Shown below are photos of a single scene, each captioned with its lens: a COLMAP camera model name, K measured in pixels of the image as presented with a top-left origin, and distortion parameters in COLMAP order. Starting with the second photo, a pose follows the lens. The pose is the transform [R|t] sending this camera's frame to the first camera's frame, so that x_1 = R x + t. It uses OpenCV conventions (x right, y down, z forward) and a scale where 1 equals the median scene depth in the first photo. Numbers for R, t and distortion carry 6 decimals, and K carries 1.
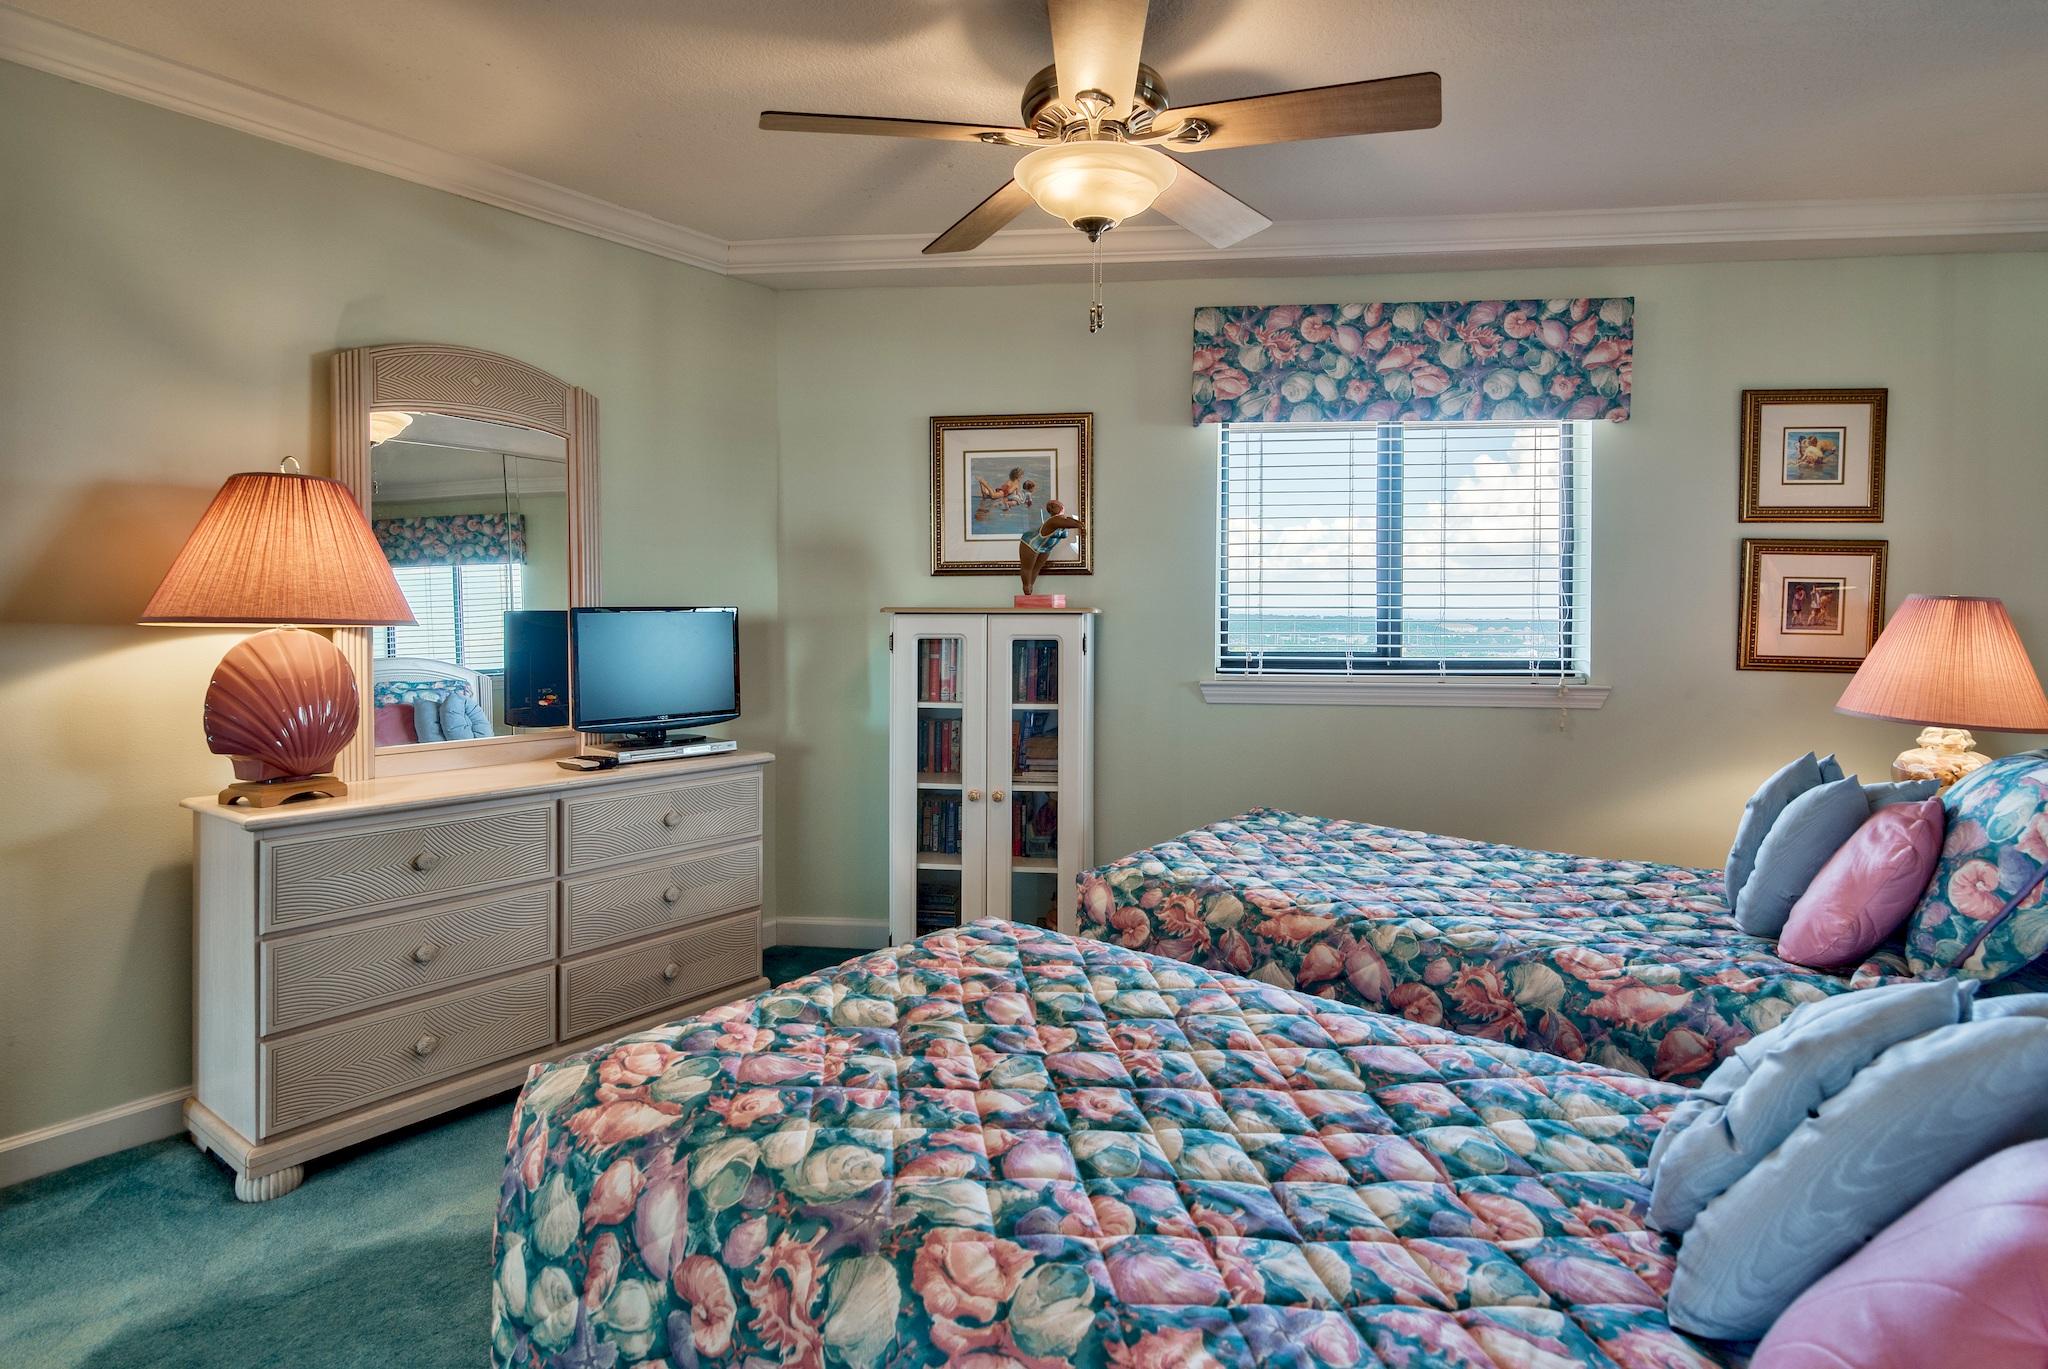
lens RADIAL K [[1003.9, 0, 1025.4], [0, 1003.9, 619.6], [0, 0, 1]] dist [0.000557, -0.000066]
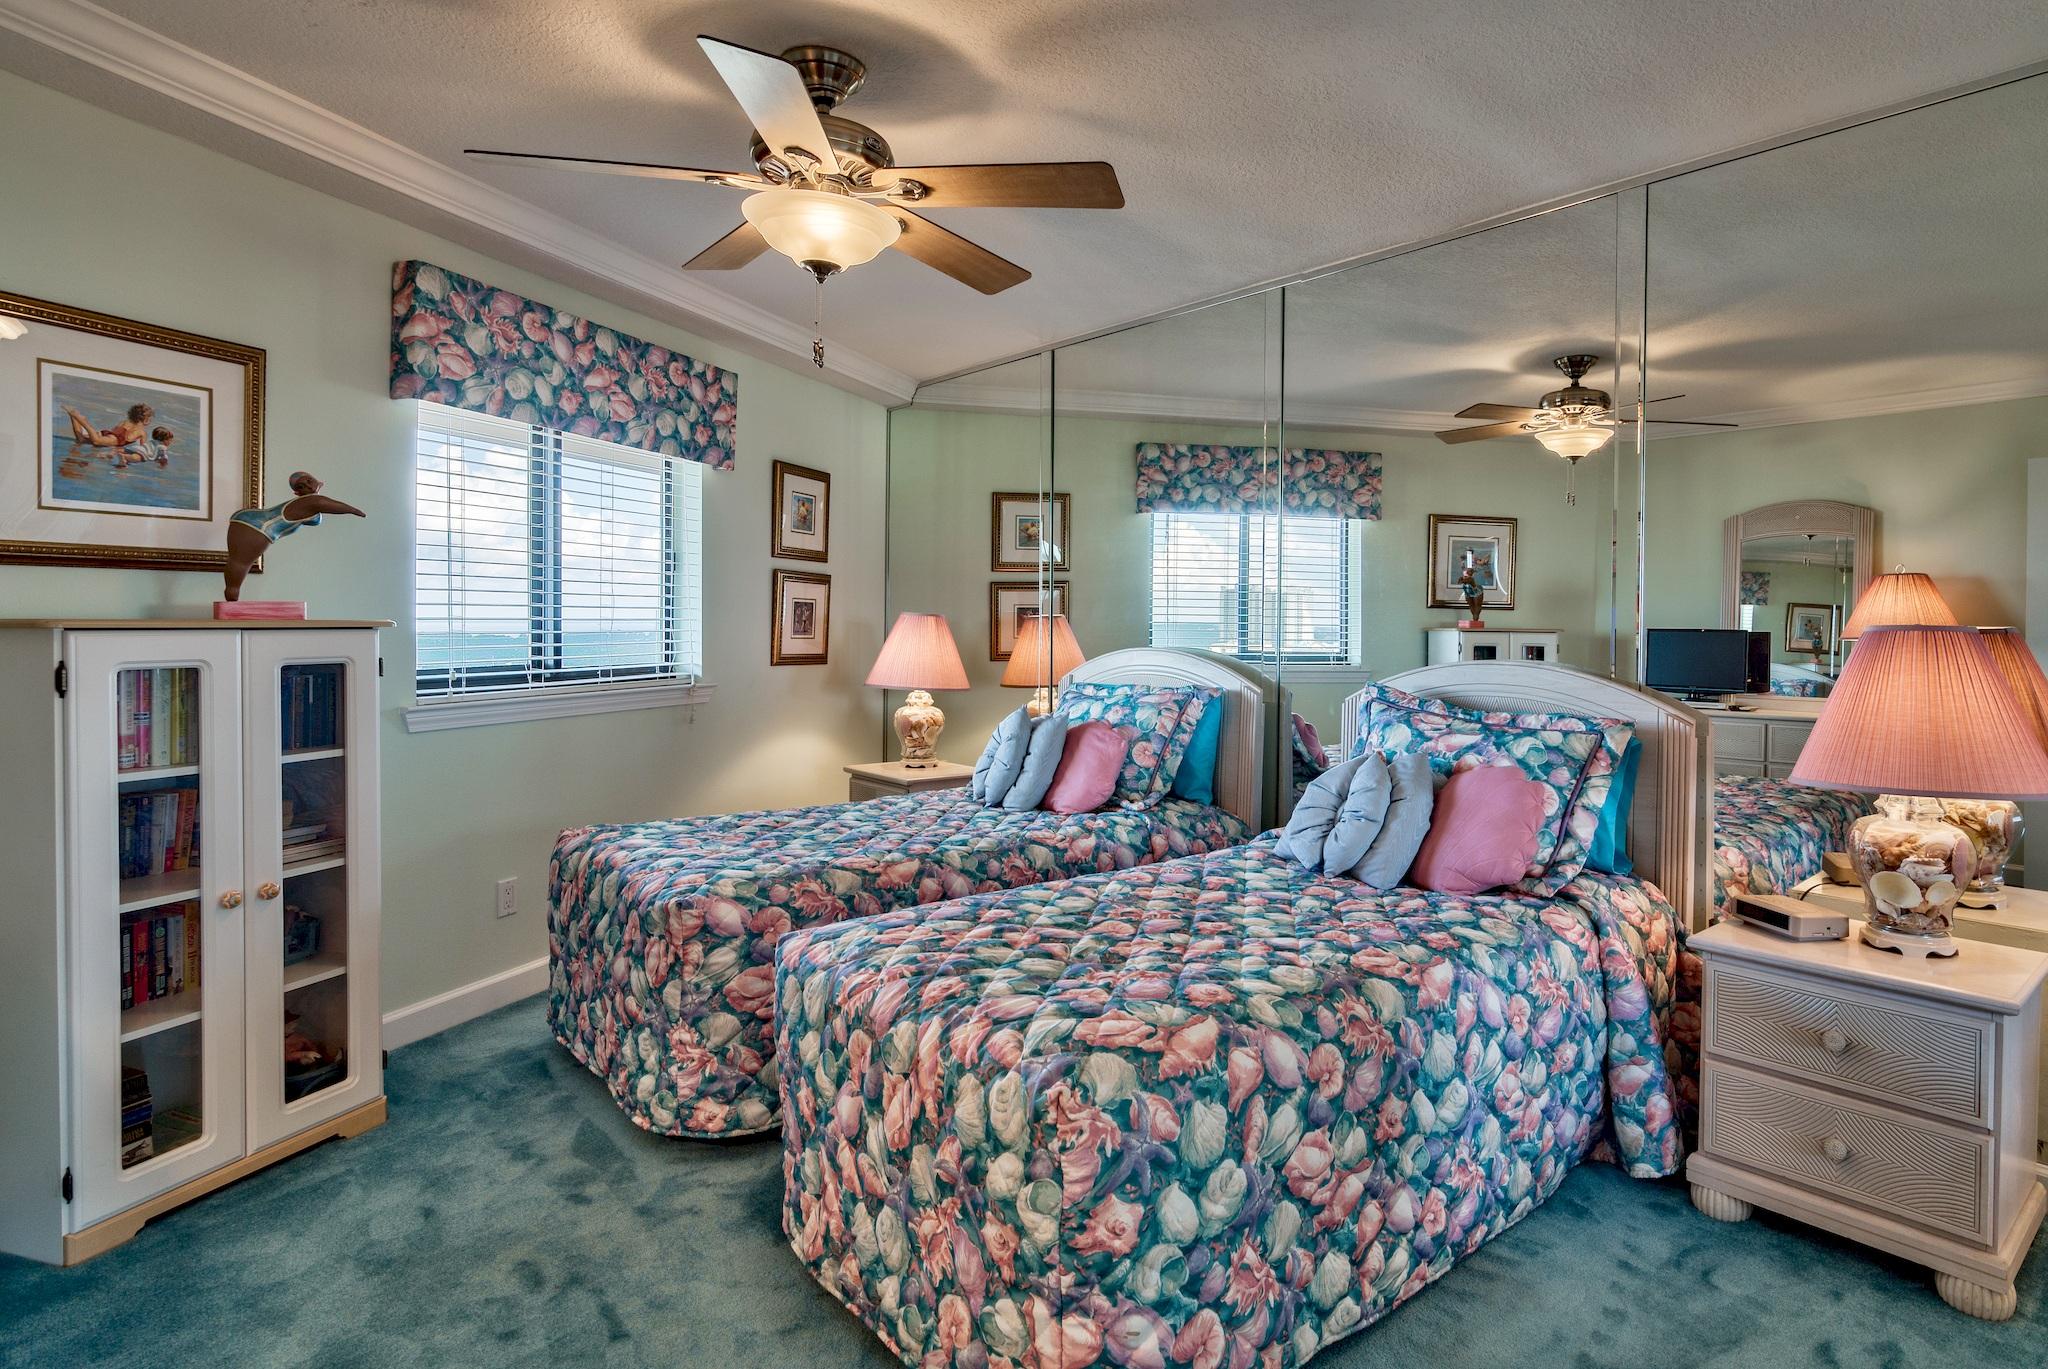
lens RADIAL K [[1070.6, 0, 1025.3], [0, 1070.6, 639.8], [0, 0, 1]] dist [-0.002820, 0.000111]
pose [[0.255317, -0.018015, 0.966690, -0.599904], [0.006240, 0.999836, 0.016985, -0.007282], [-0.966837, 0.001695, 0.255388, 0.301214]]
